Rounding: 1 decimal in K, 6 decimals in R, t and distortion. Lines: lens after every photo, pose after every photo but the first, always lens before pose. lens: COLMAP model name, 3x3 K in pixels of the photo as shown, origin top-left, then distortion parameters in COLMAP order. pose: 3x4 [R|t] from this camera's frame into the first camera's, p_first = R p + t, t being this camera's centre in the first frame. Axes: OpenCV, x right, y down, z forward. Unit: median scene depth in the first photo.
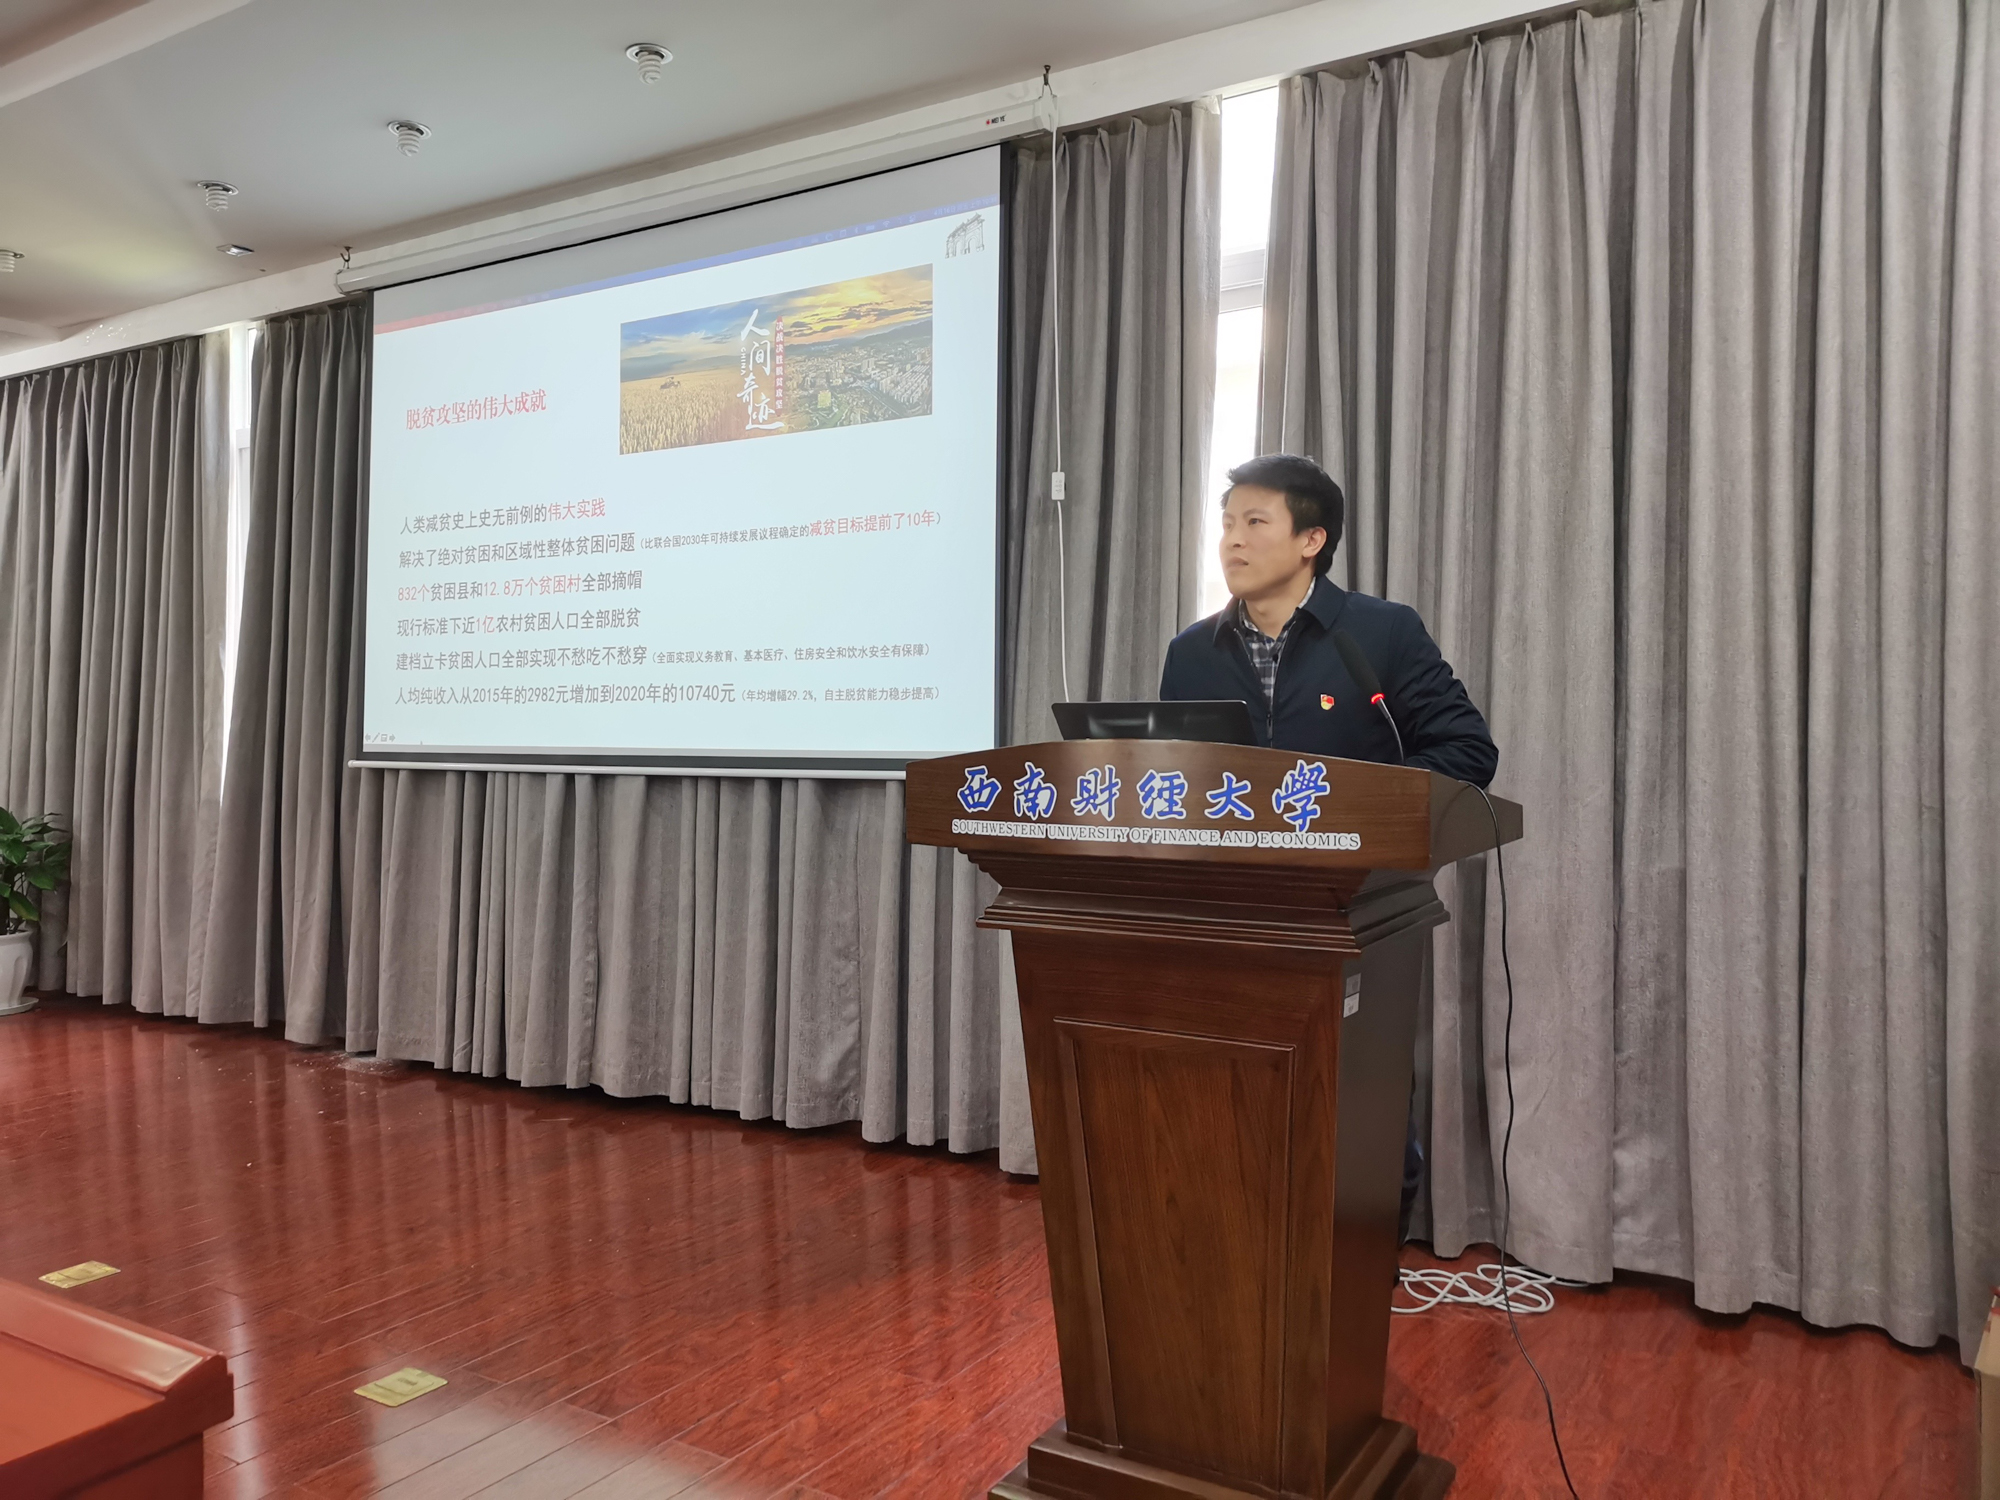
lens RADIAL K [[1523.5, 0, 1012.5], [0, 1523.5, 751.9], [0, 0, 1]] dist [0.073754, -0.093860]
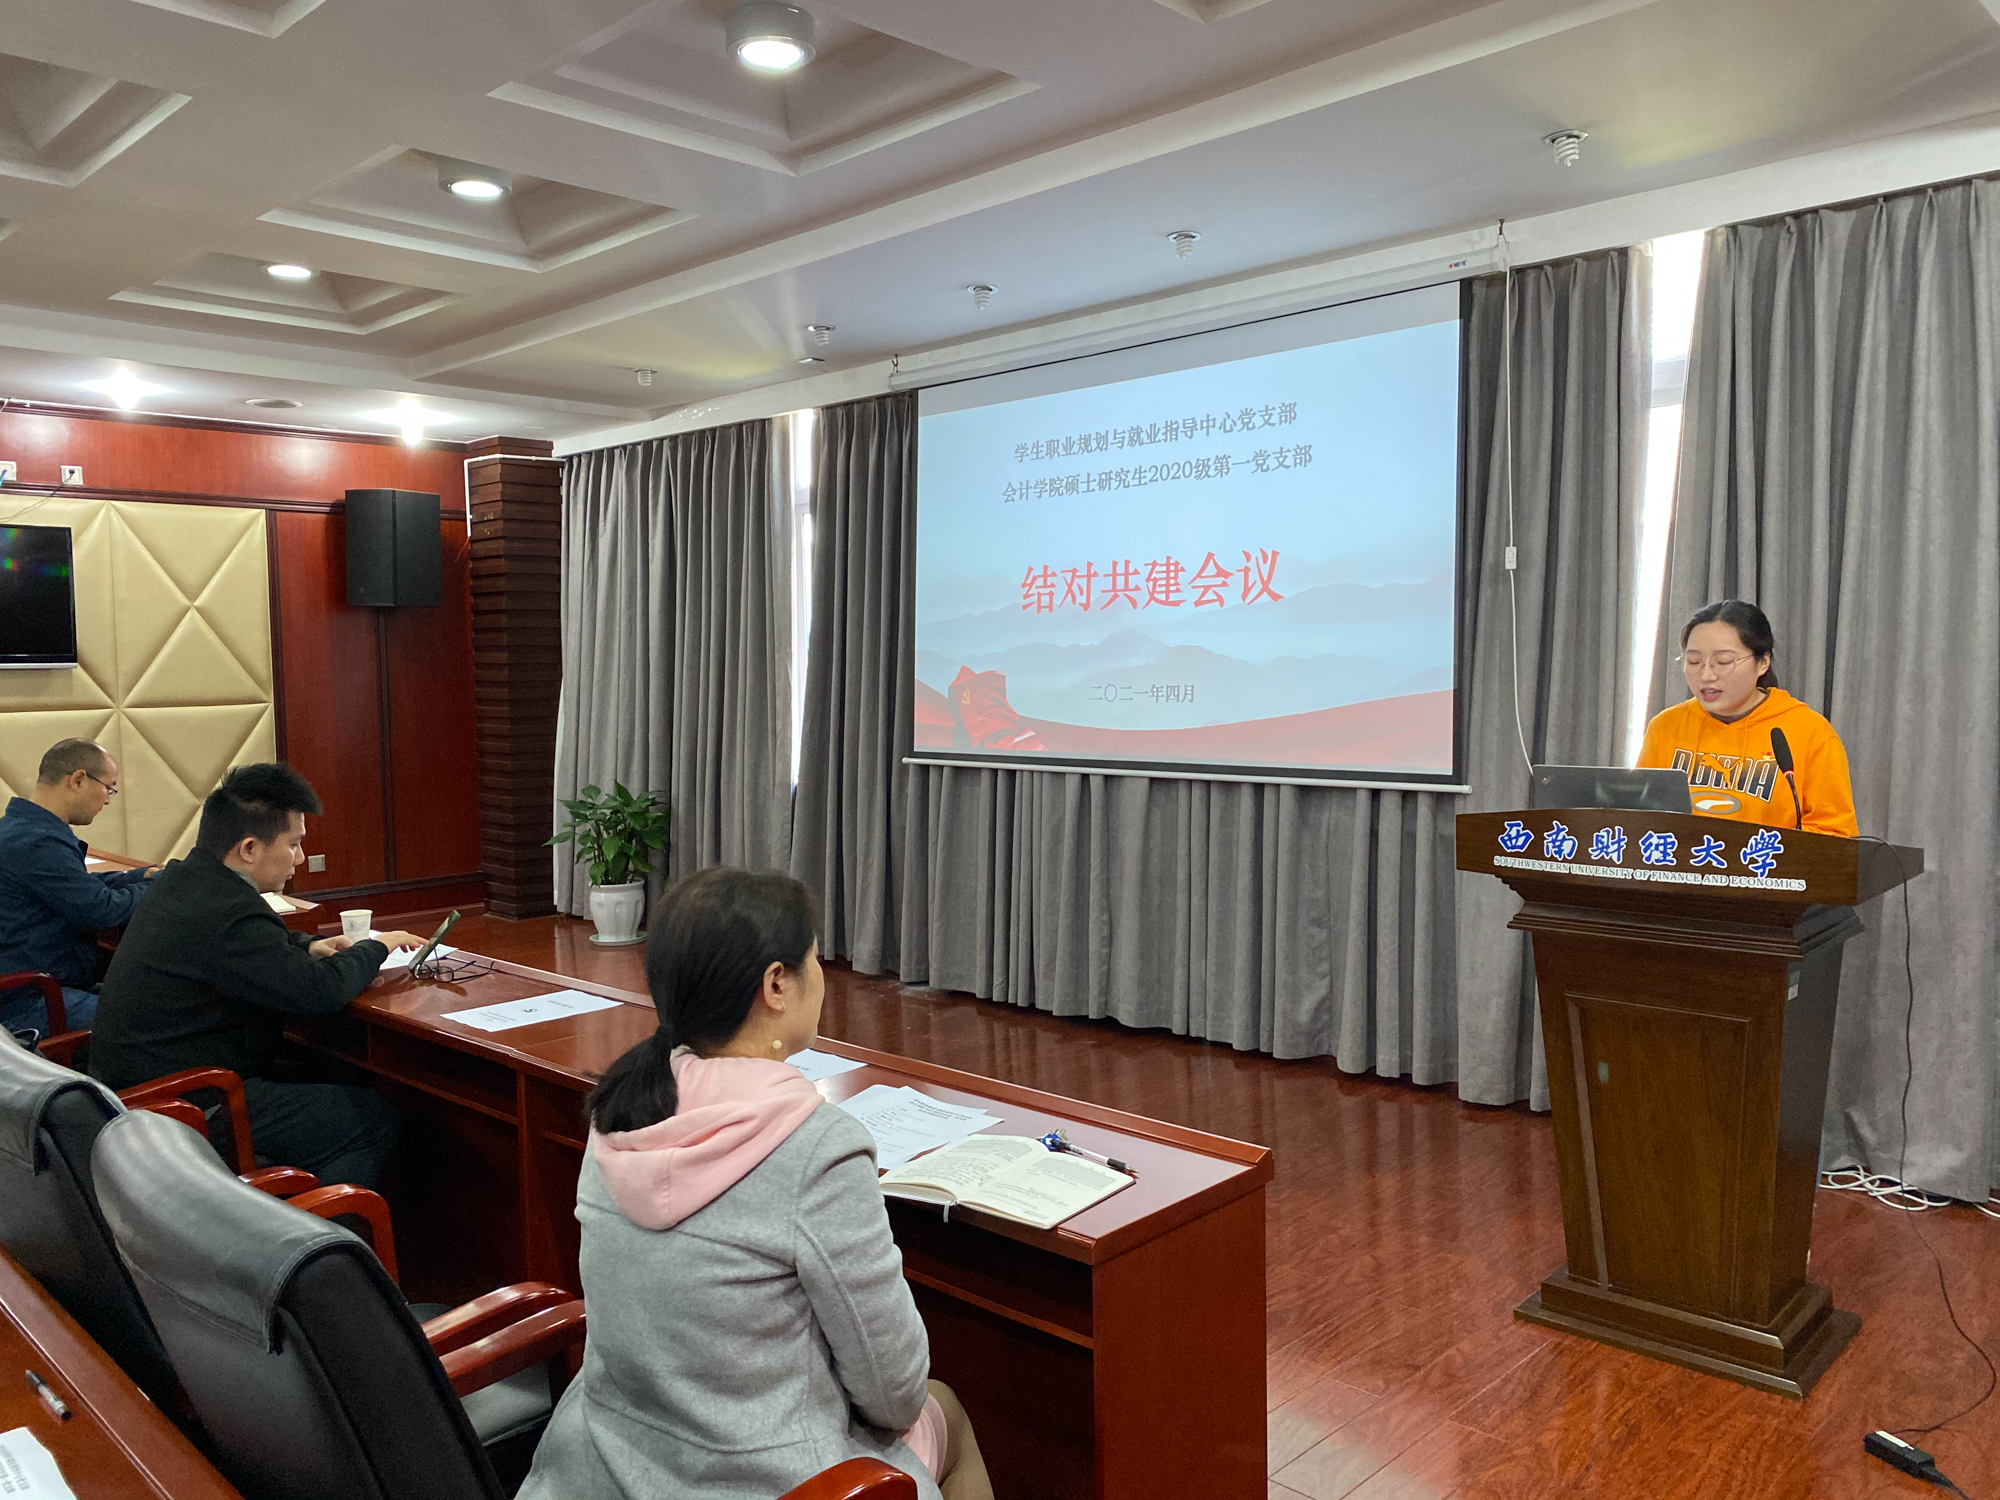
lens RADIAL K [[1522.7, 0, 995.5], [0, 1522.7, 740.3], [0, 0, 1]] dist [0.053676, -0.073504]
pose [[0.976346, -0.000861, -0.216212, -0.100538], [0.007937, 0.999461, 0.031861, -0.062411], [0.216067, -0.032823, 0.975827, -0.288287]]
